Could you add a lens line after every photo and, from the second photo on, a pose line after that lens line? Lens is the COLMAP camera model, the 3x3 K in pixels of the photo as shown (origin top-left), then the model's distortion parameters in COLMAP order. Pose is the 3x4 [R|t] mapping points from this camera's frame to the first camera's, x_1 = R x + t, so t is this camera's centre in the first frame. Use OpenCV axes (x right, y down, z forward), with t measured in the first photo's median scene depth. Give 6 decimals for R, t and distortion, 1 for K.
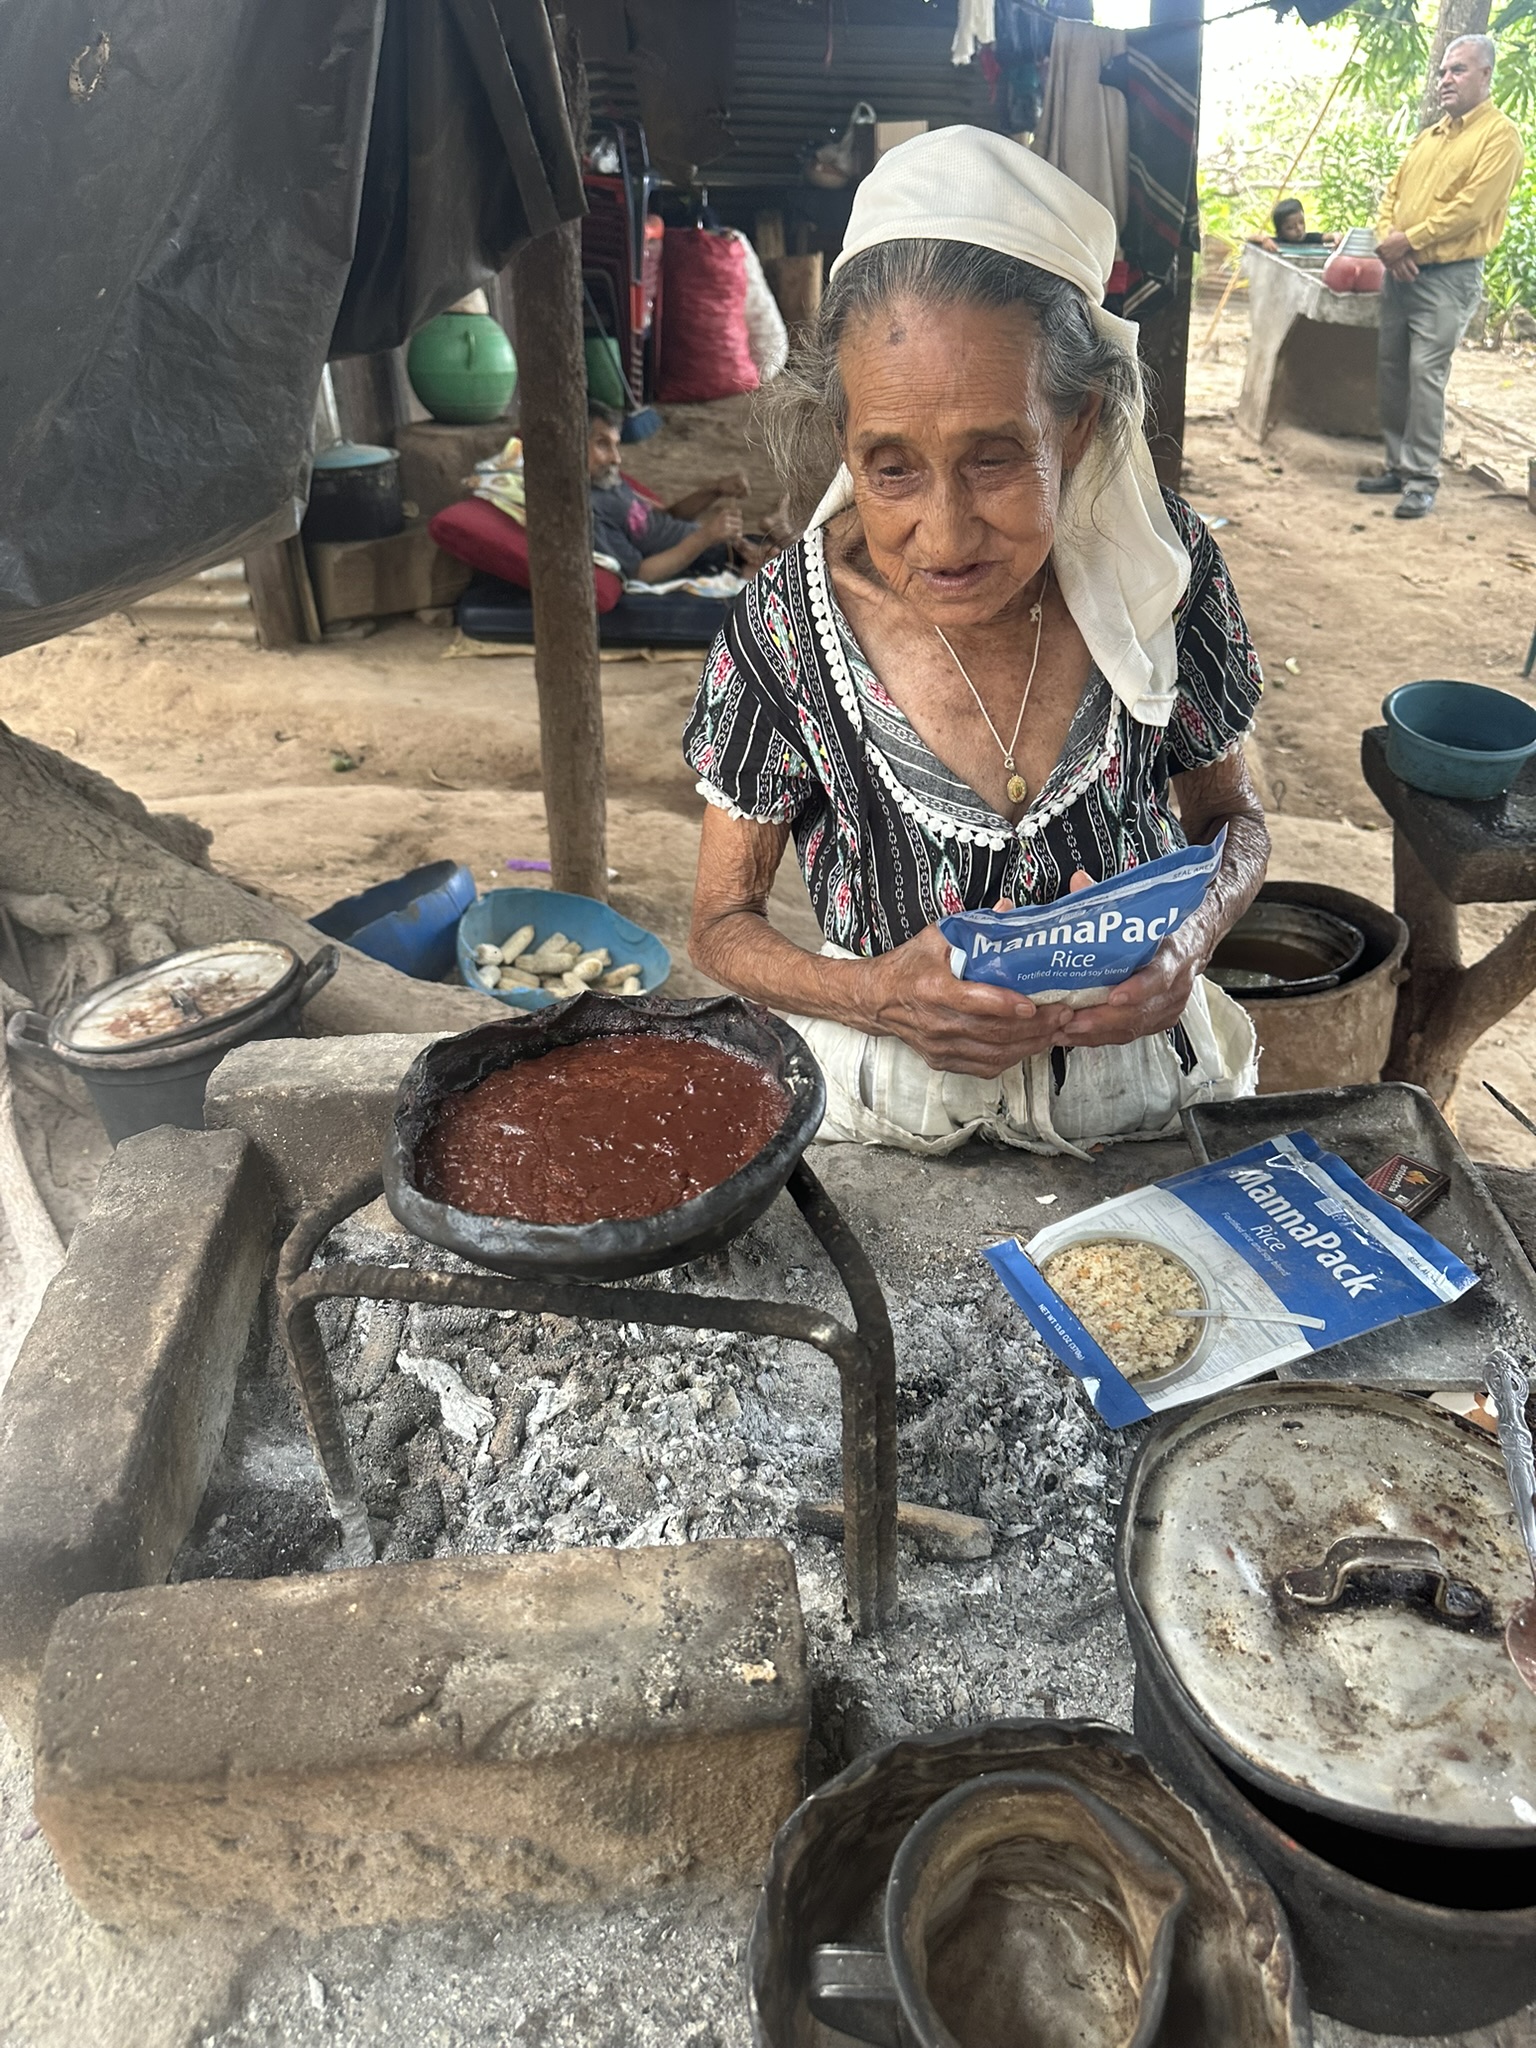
lens RADIAL K [[1441.6, 0, 775.3], [0, 1441.6, 1009.0], [0, 0, 1]] dist [0.044151, -0.061353]
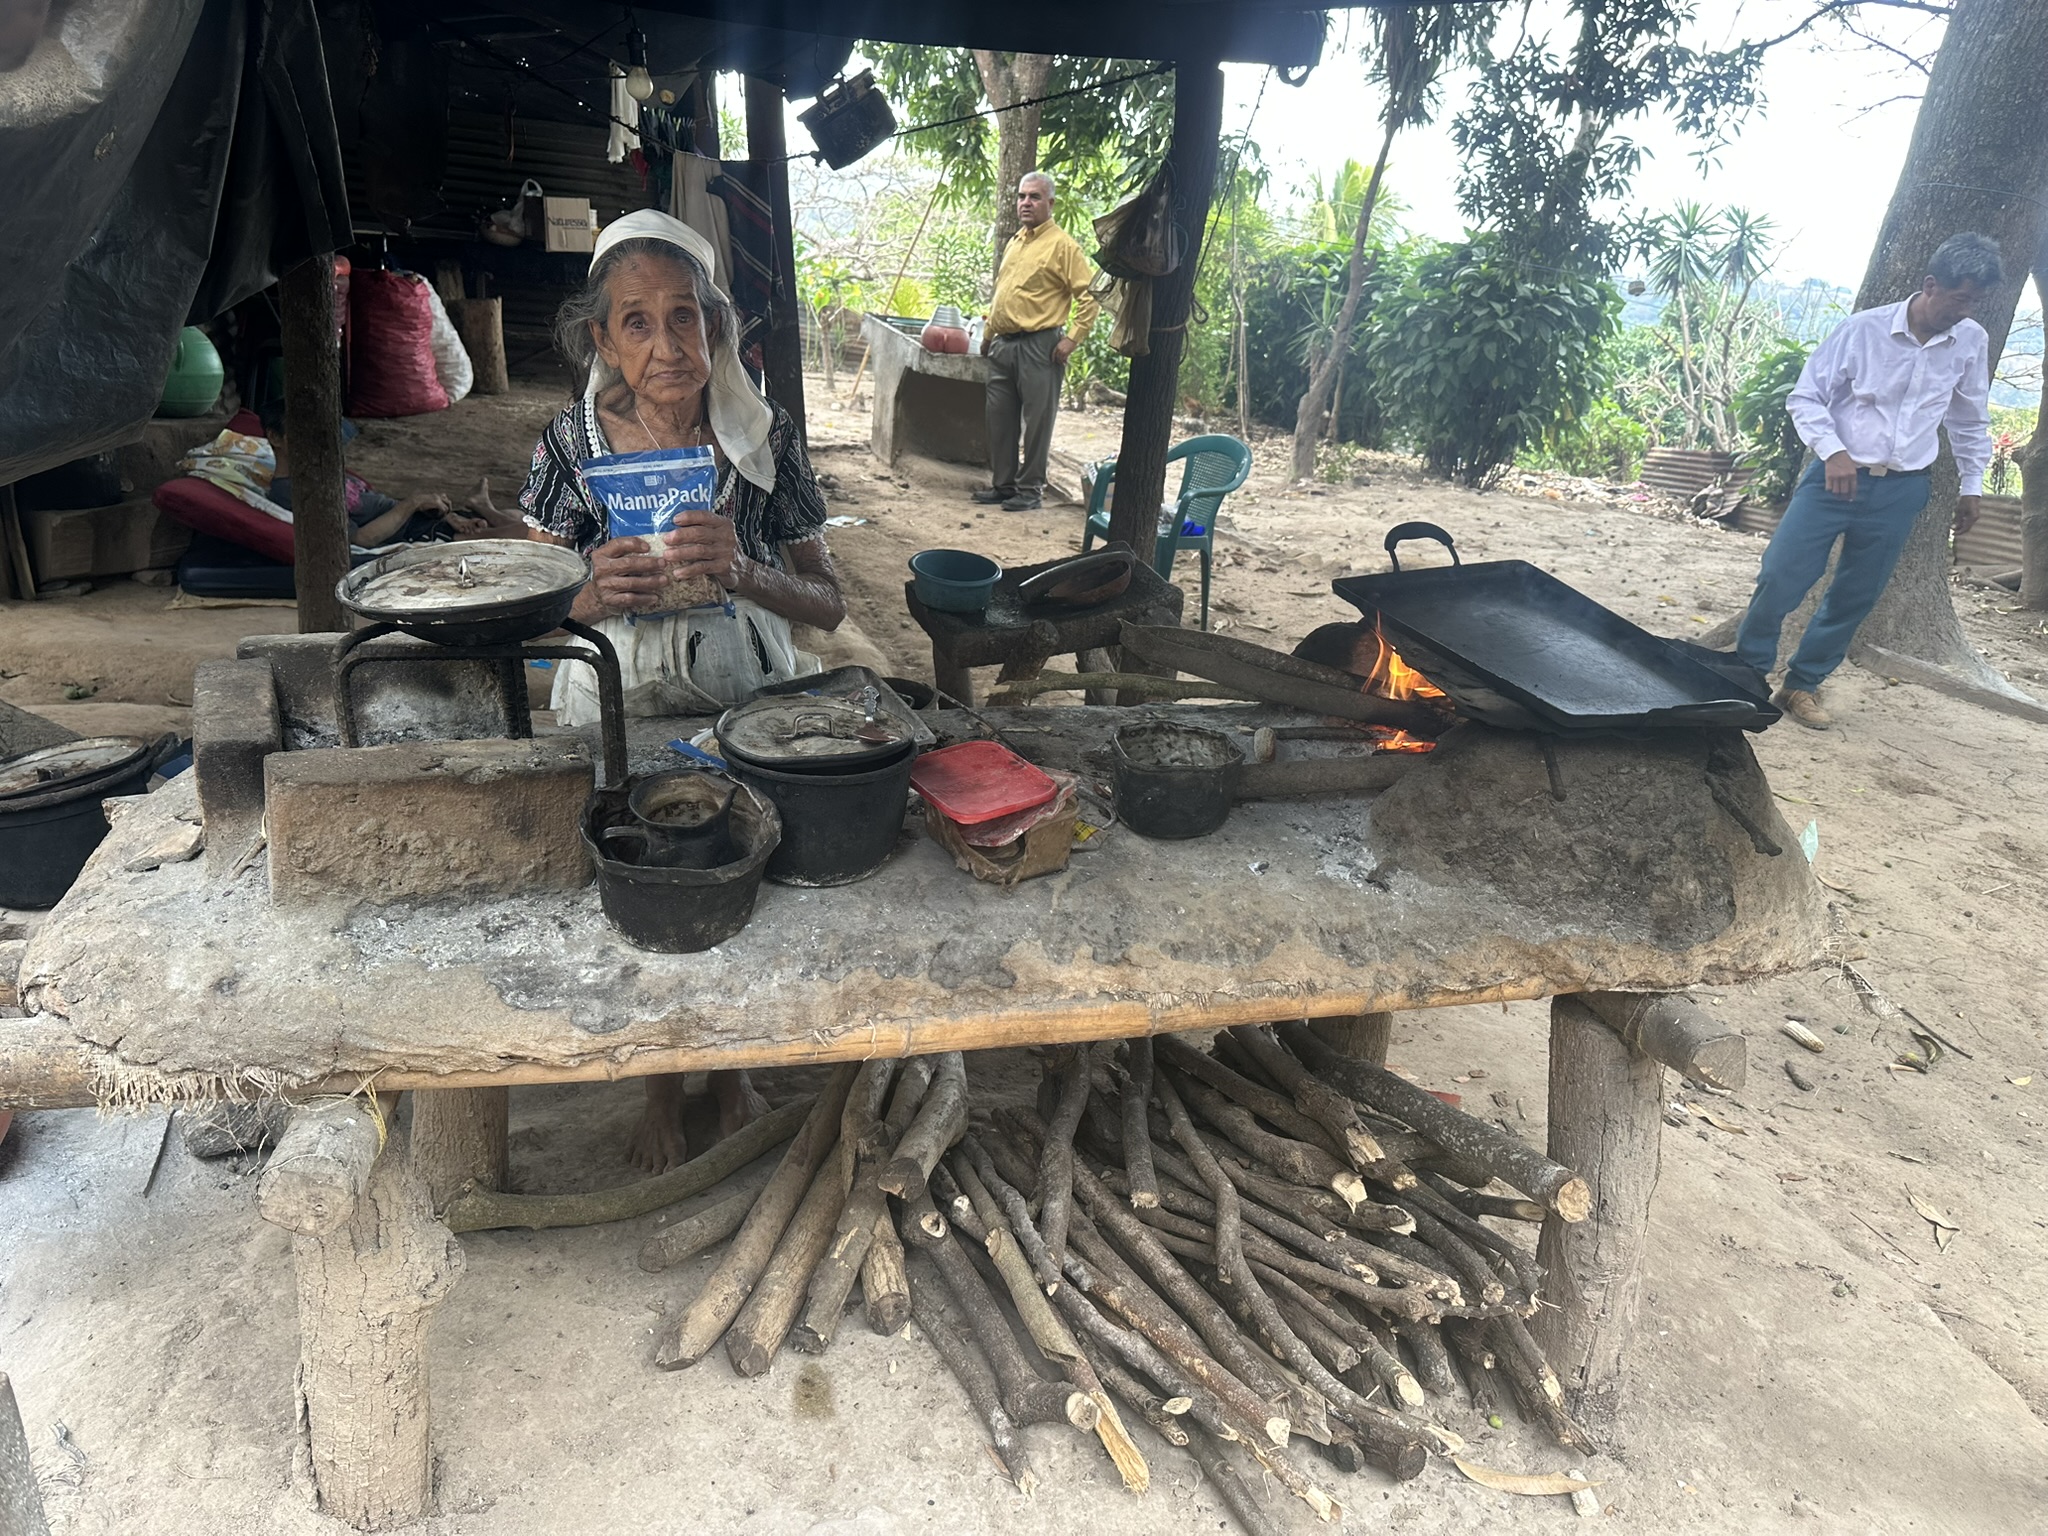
lens RADIAL K [[1441.6, 0, 1013.1], [0, 1441.6, 771.7], [0, 0, 1]] dist [0.044151, -0.061353]
pose [[0.934745, -0.052414, 0.351432, -0.013789], [0.114014, 0.981004, -0.156944, 0.072995], [-0.336530, 0.186771, 0.922965, -0.123852]]
